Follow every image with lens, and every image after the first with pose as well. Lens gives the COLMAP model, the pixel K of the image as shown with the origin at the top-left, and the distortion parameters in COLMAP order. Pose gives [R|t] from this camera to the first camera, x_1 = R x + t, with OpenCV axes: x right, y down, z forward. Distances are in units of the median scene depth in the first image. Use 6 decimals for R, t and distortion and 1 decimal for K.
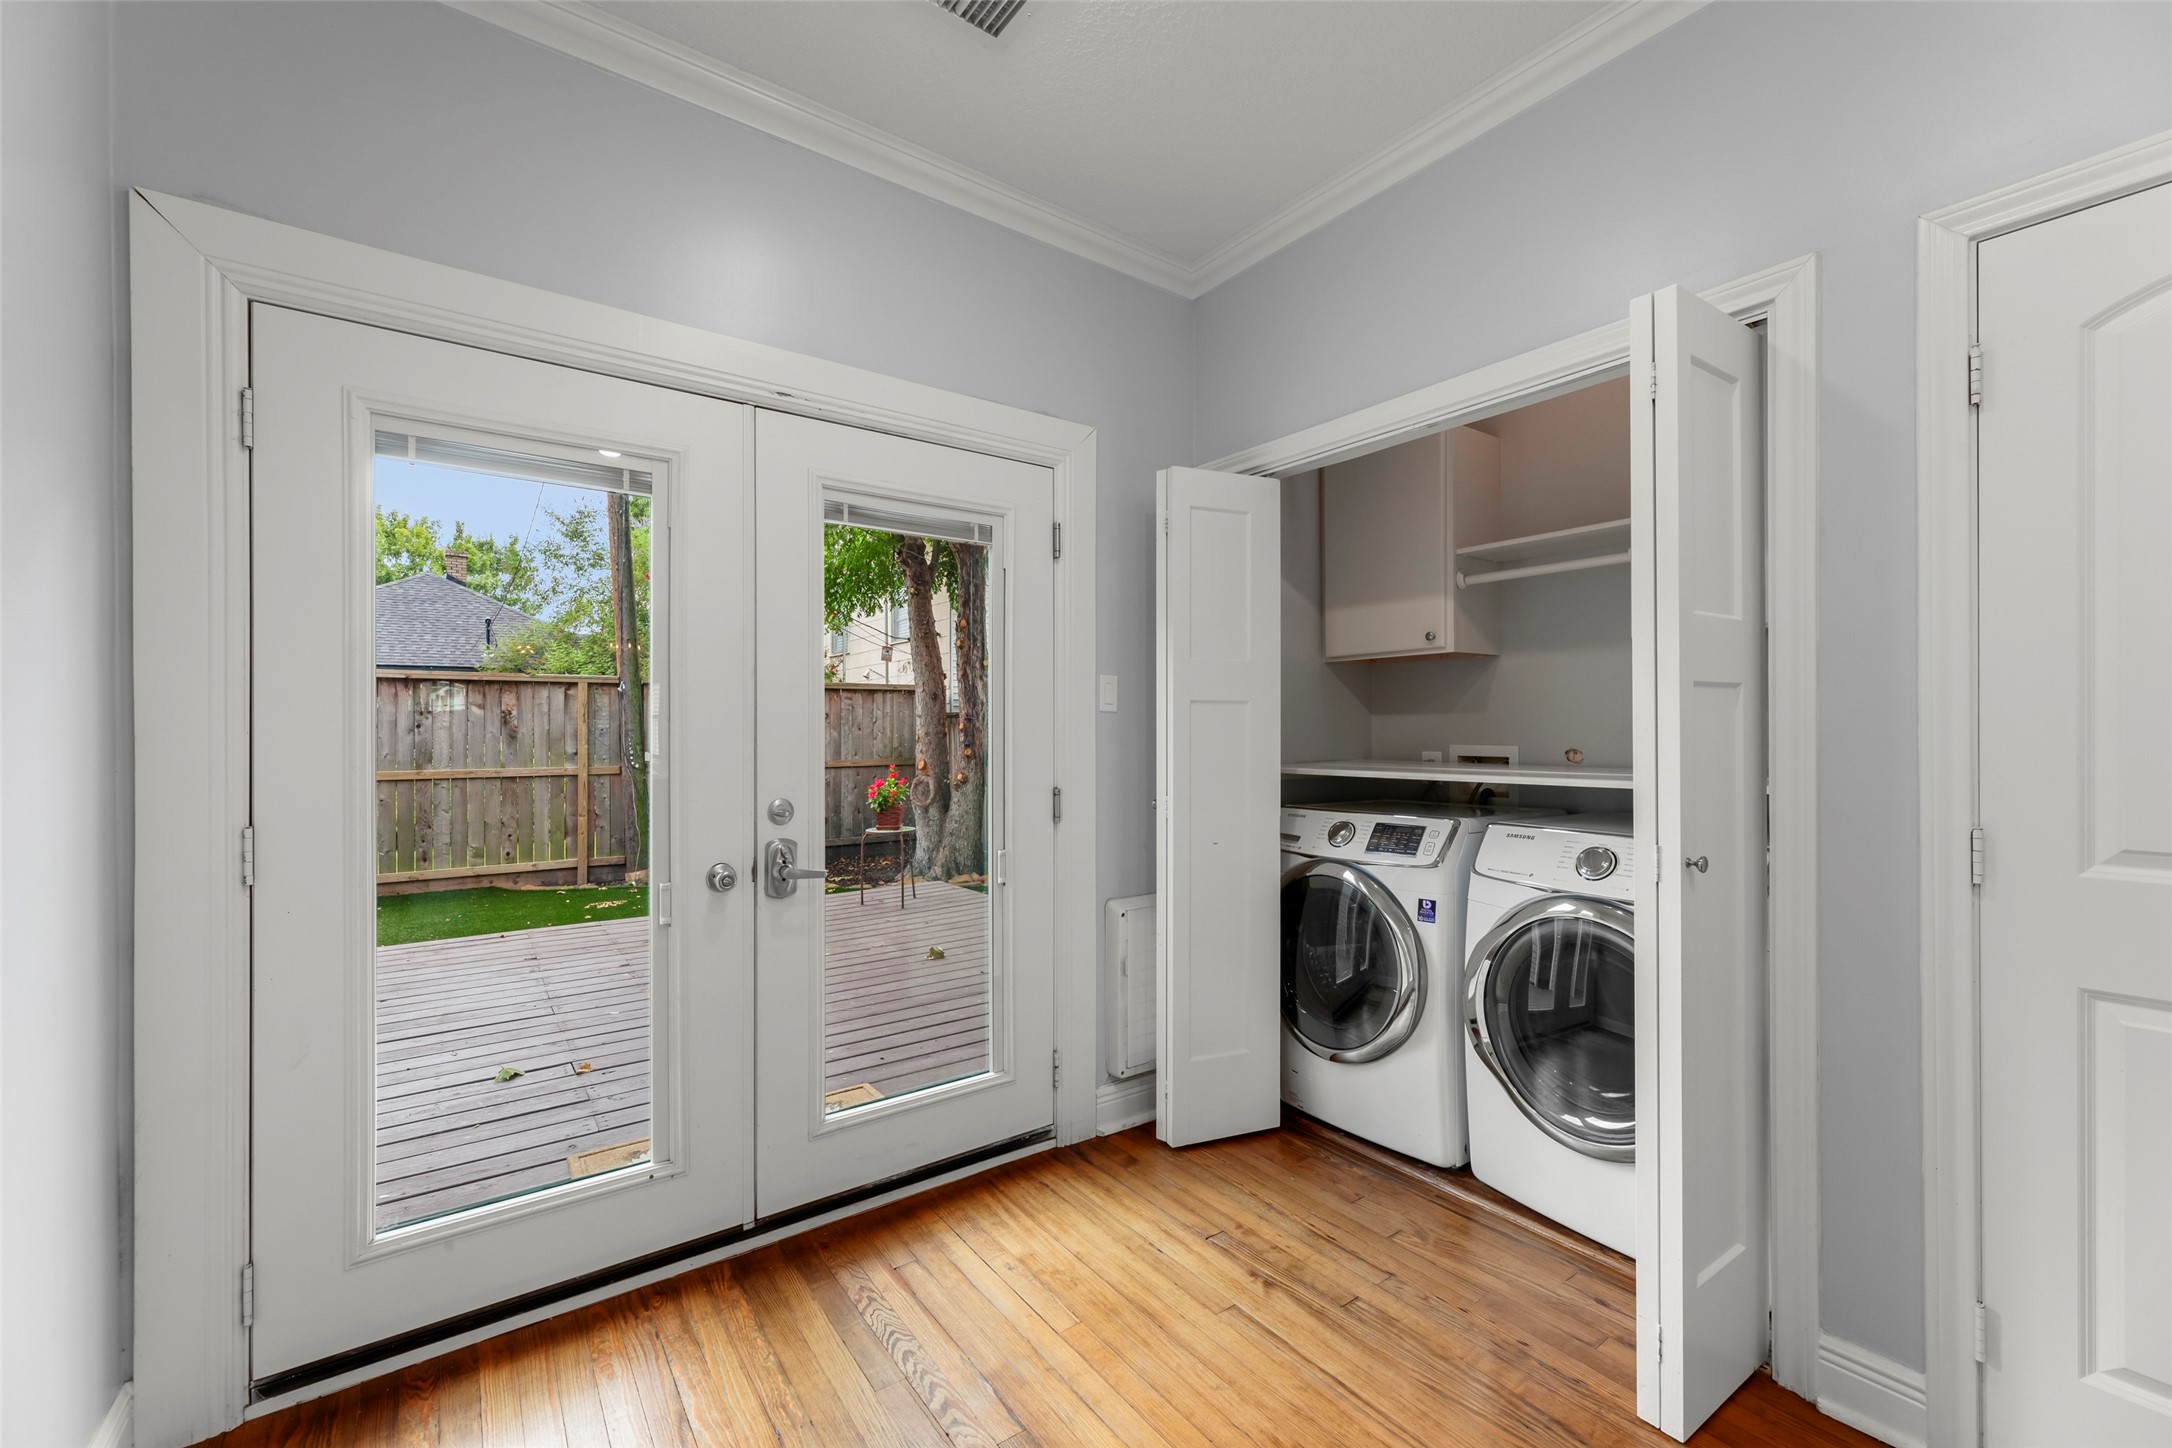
lens RADIAL K [[874.1, 0, 1073.8], [0, 874.1, 729.0], [0, 0, 1]] dist [0.000617, 0.000037]
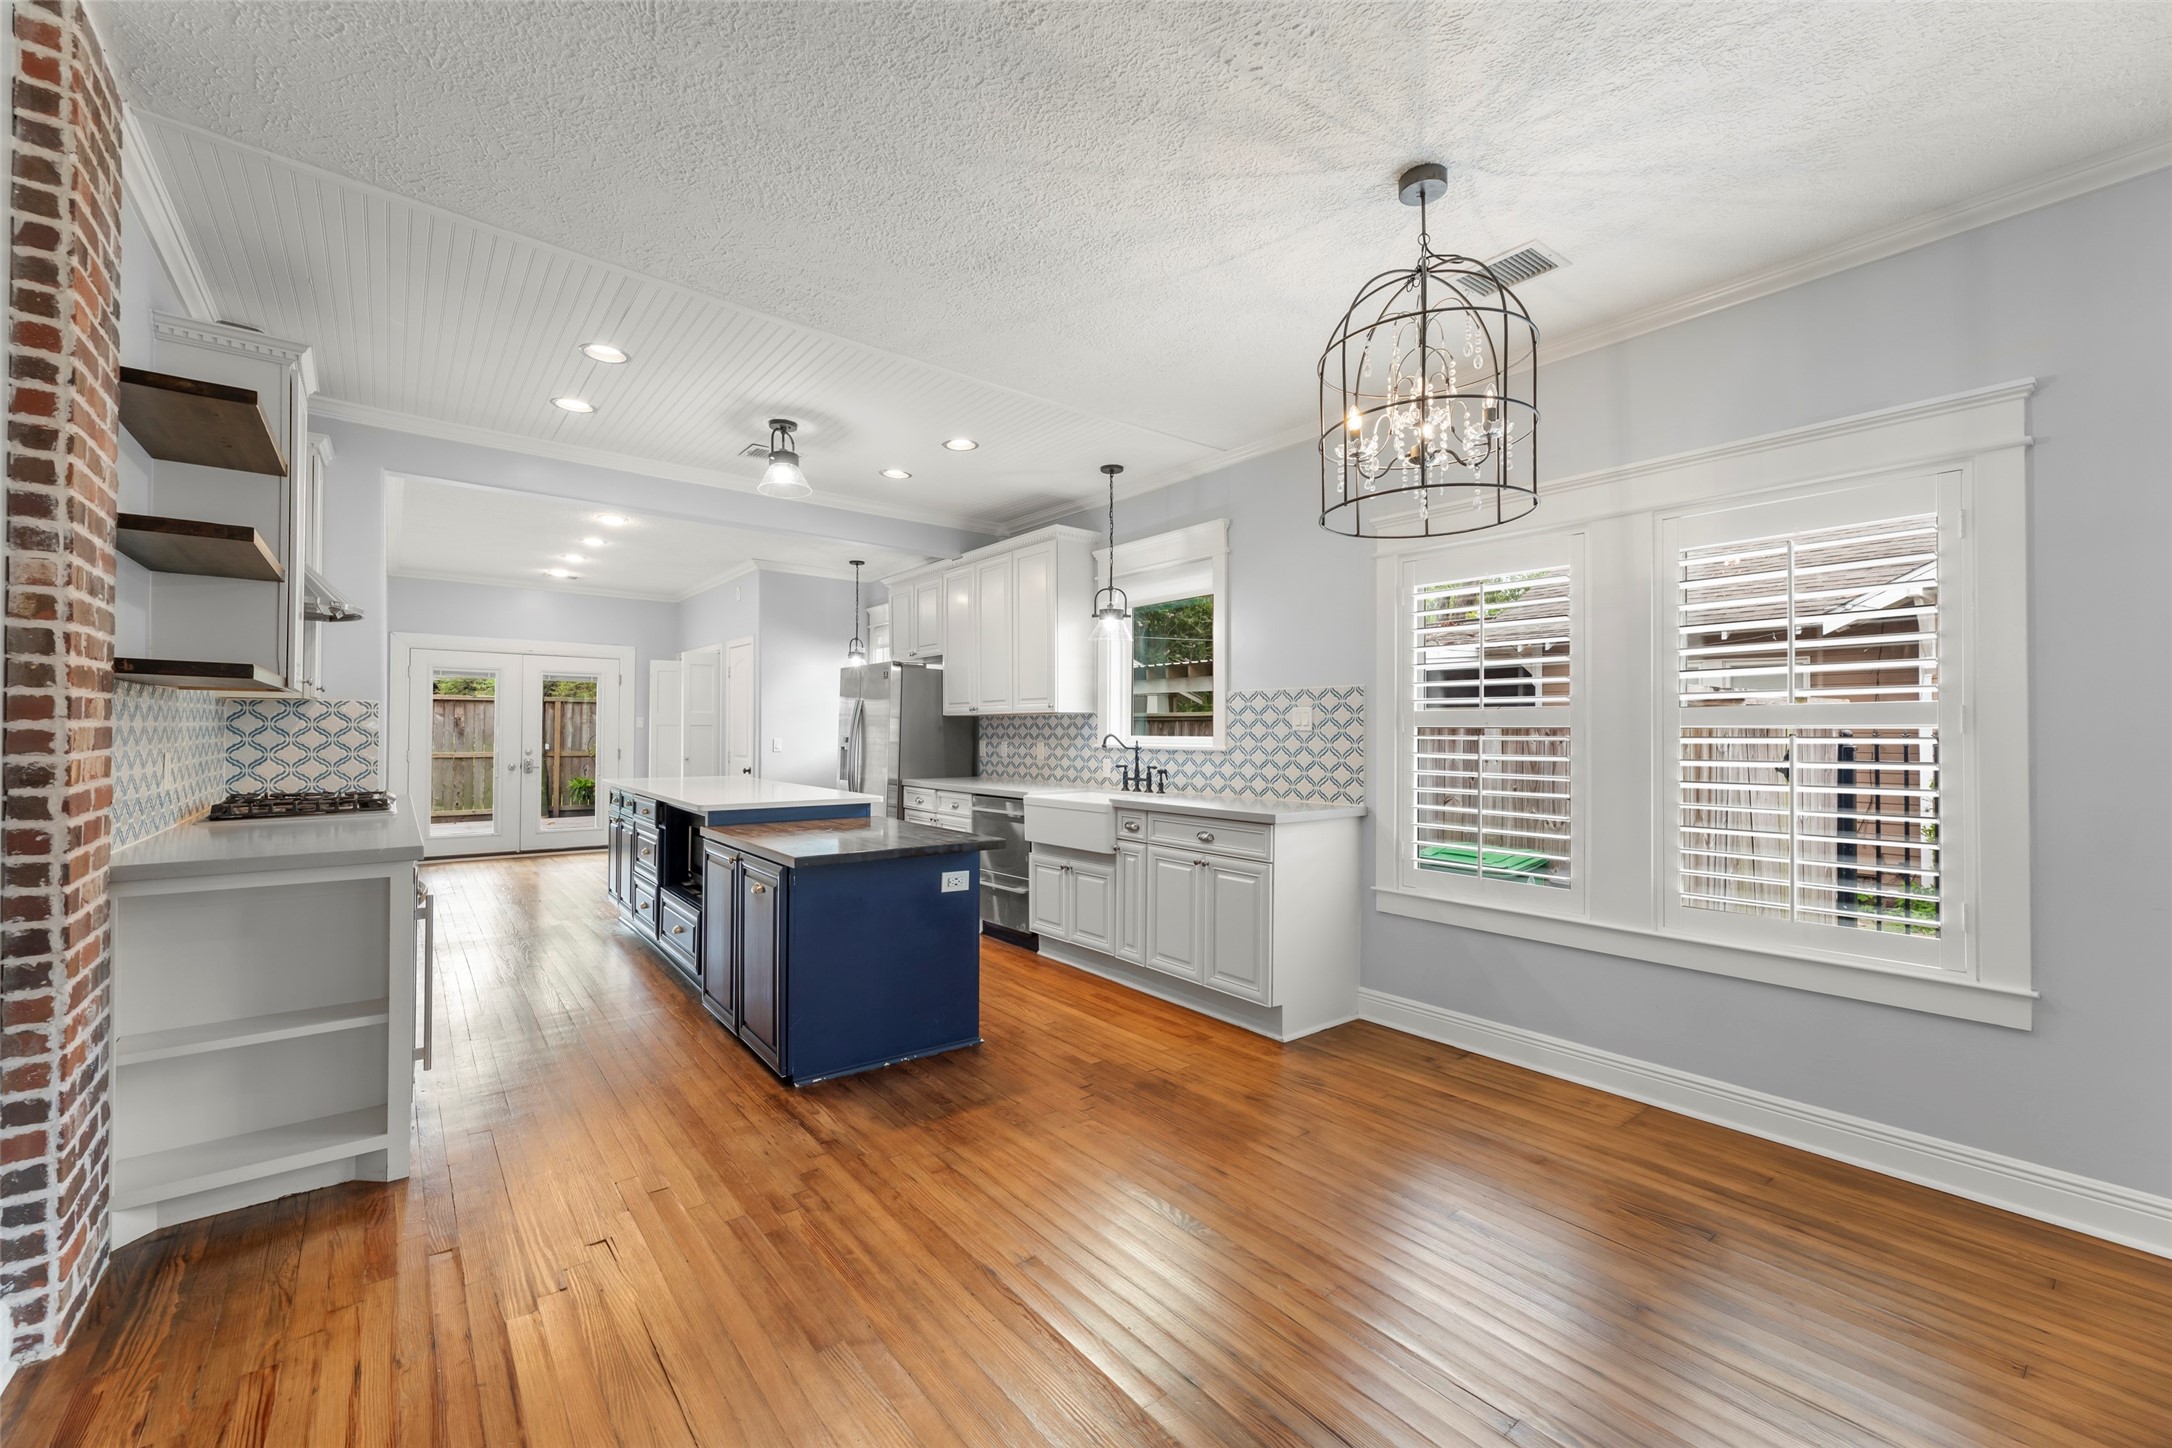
lens RADIAL K [[871.2, 0, 1080.1], [0, 871.2, 724.0], [0, 0, 1]] dist [0.000522, 0.000027]
pose [[0.998864, 0.008739, 0.046836, 2.030366], [-0.008410, 0.999938, -0.007234, -0.030117], [-0.046896, 0.006832, 0.998876, -3.164845]]
